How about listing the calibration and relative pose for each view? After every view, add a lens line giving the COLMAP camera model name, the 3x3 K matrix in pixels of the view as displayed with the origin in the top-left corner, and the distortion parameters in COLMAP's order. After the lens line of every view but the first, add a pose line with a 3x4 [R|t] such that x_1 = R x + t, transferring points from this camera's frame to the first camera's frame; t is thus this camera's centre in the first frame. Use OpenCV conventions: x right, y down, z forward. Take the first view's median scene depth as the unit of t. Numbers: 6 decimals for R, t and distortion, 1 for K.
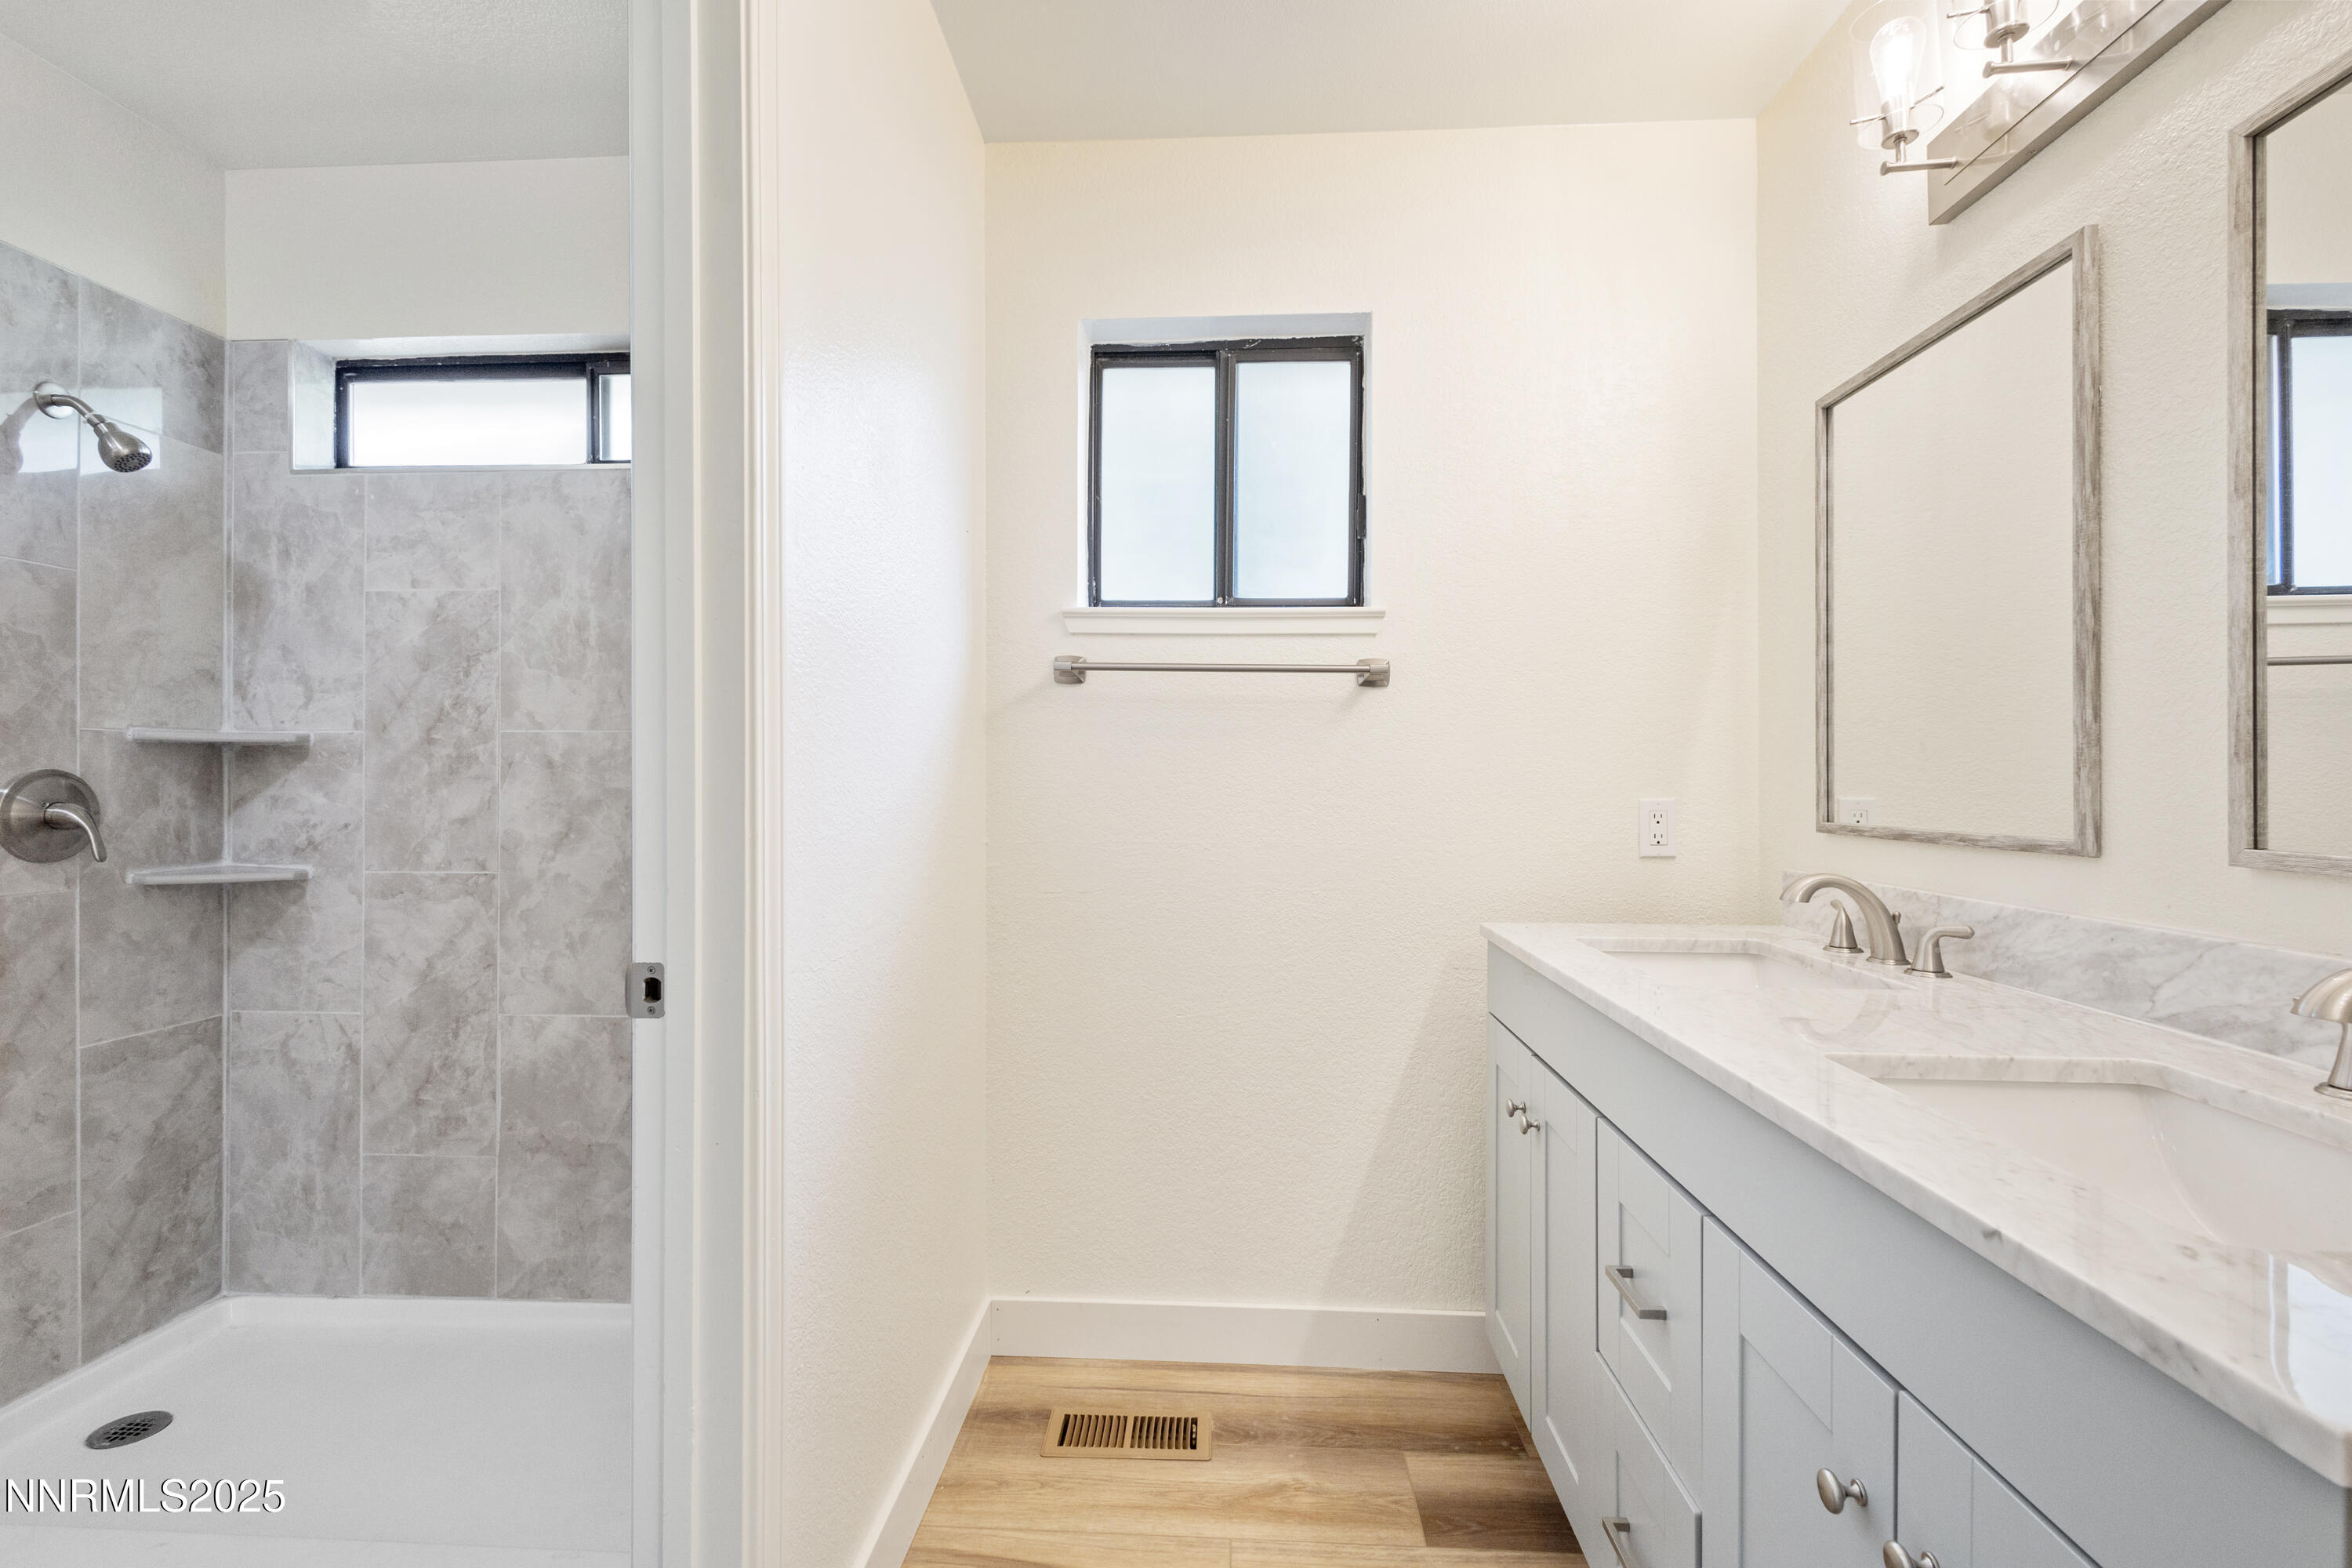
lens RADIAL K [[1077.0, 0, 1171.8], [0, 1077.0, 774.9], [0, 0, 1]] dist [0.008158, -0.000839]
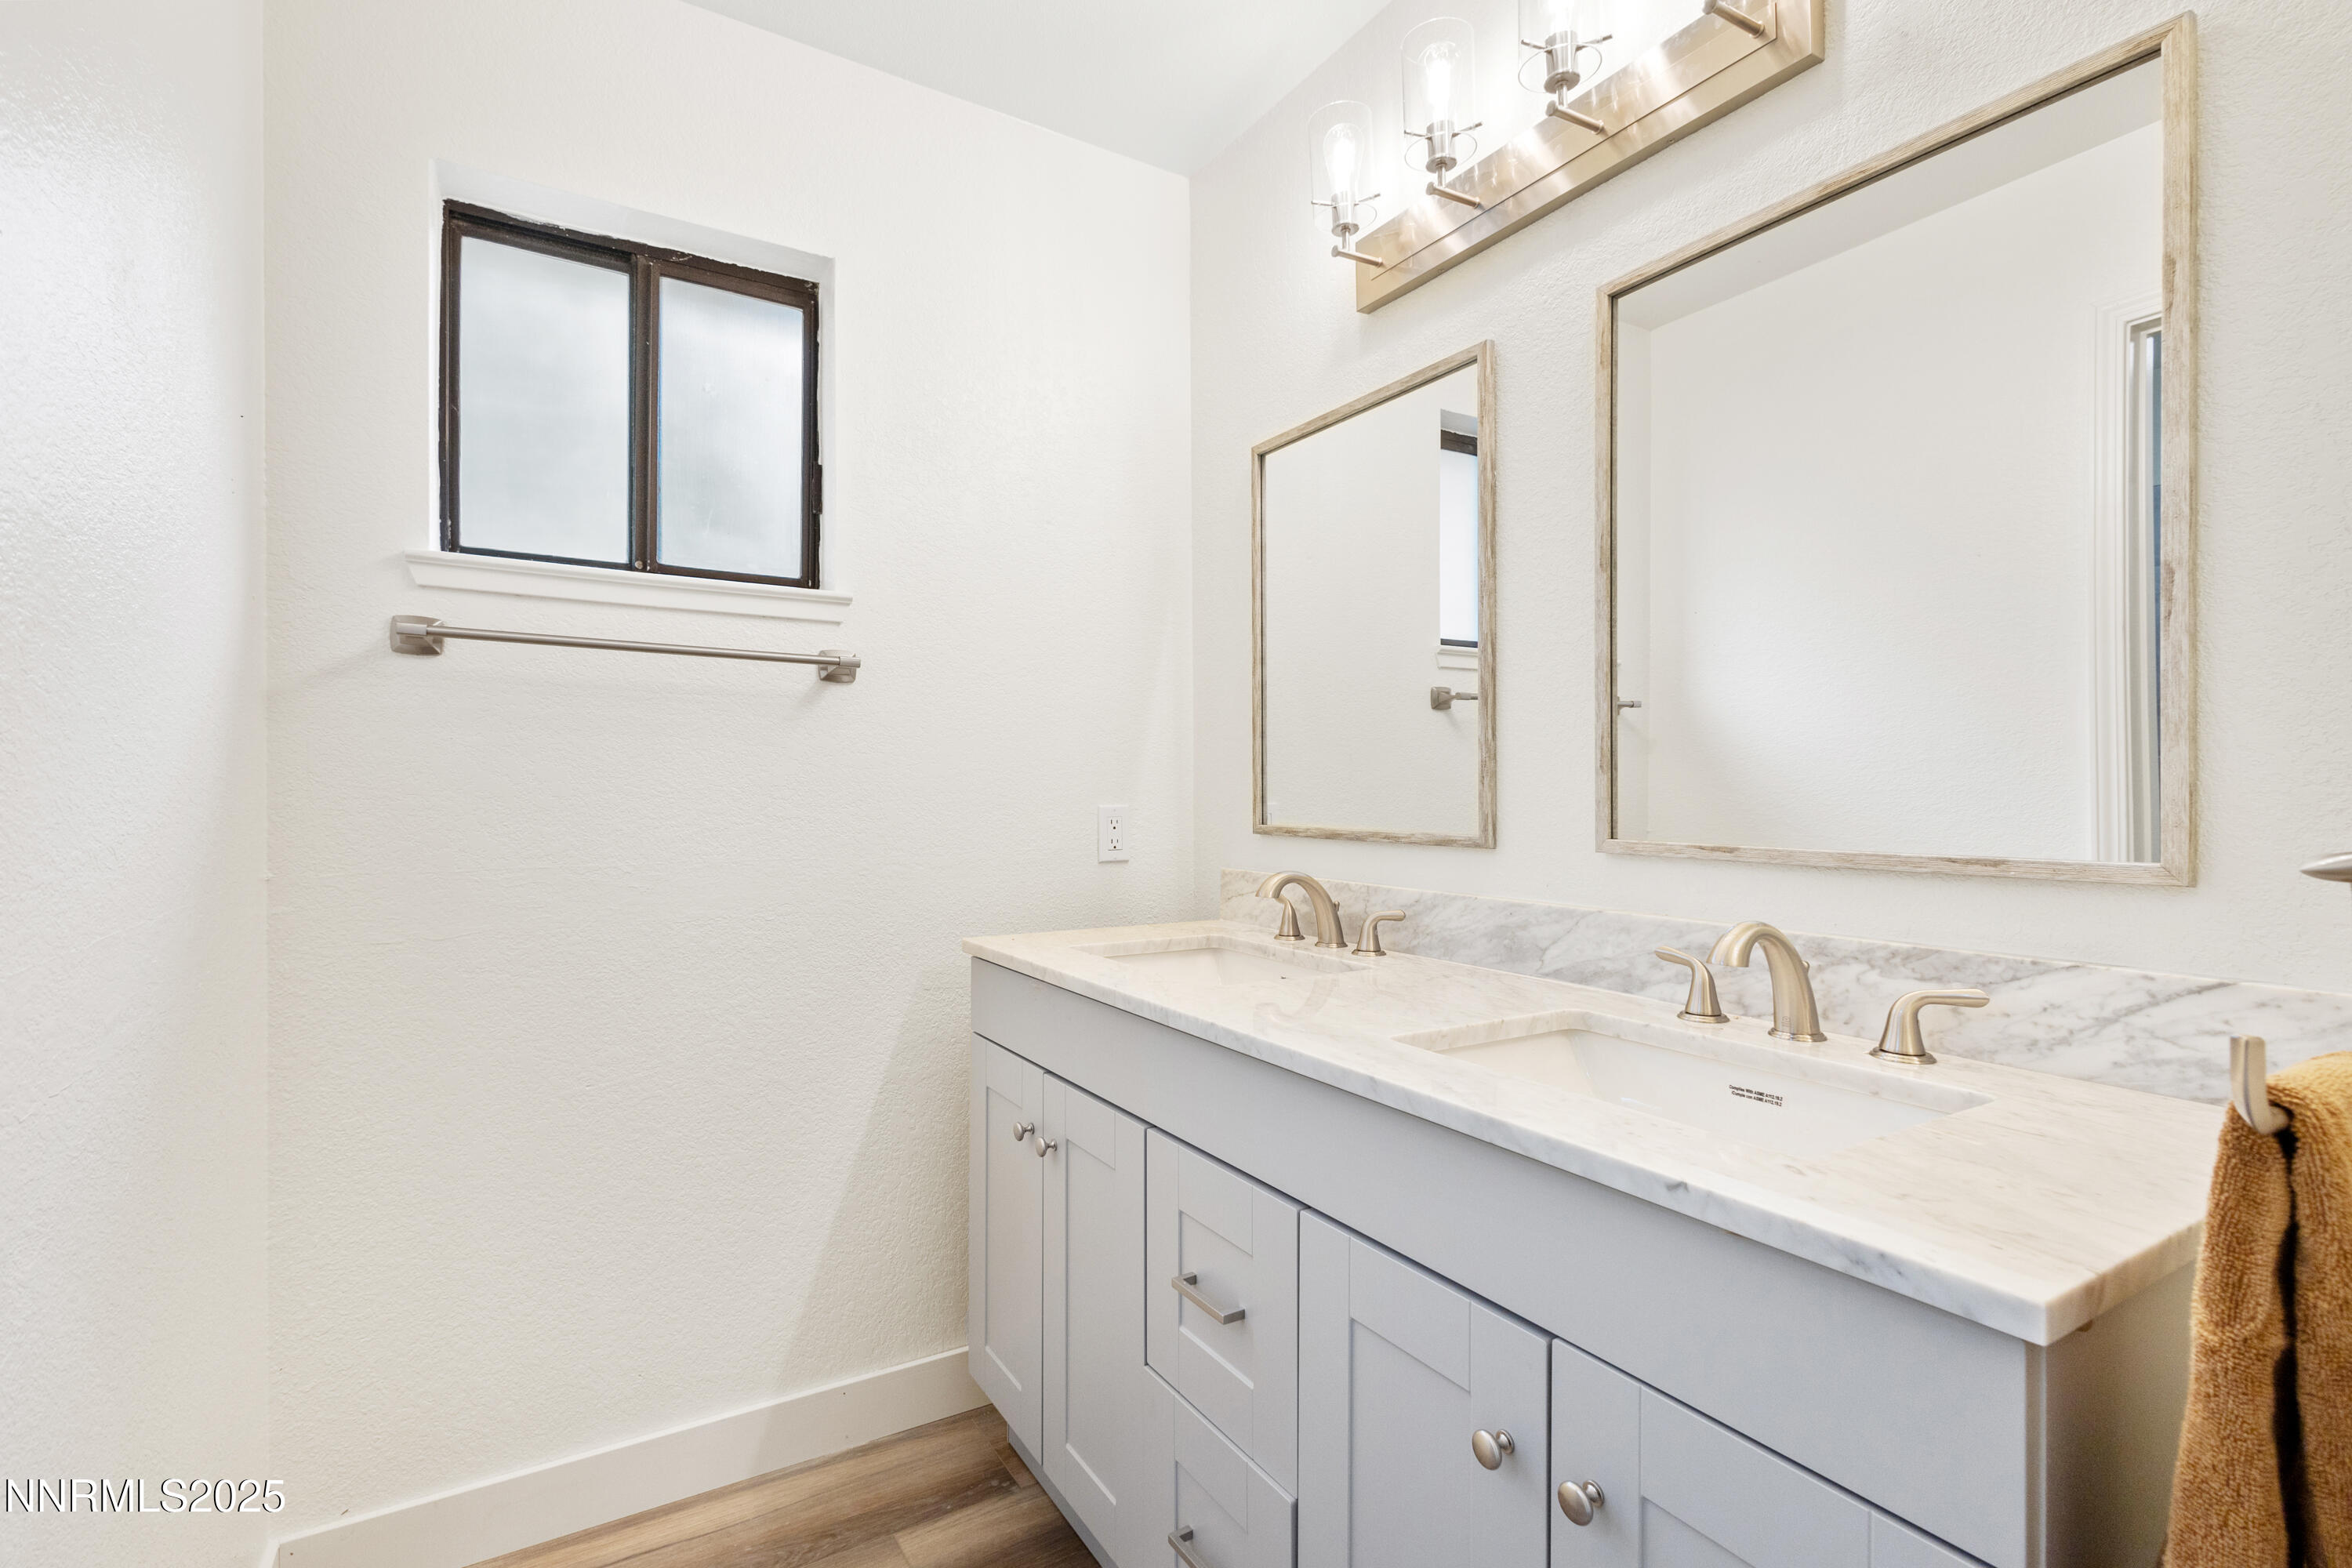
lens RADIAL K [[1084.3, 0, 1174.2], [0, 1084.3, 787.1], [0, 0, 1]] dist [0.005257, 0.000511]
pose [[0.822960, 0.001096, 0.568099, -0.127038], [-0.002737, 0.999994, 0.002036, 0.003056], [-0.568093, -0.003230, 0.822958, 0.147881]]
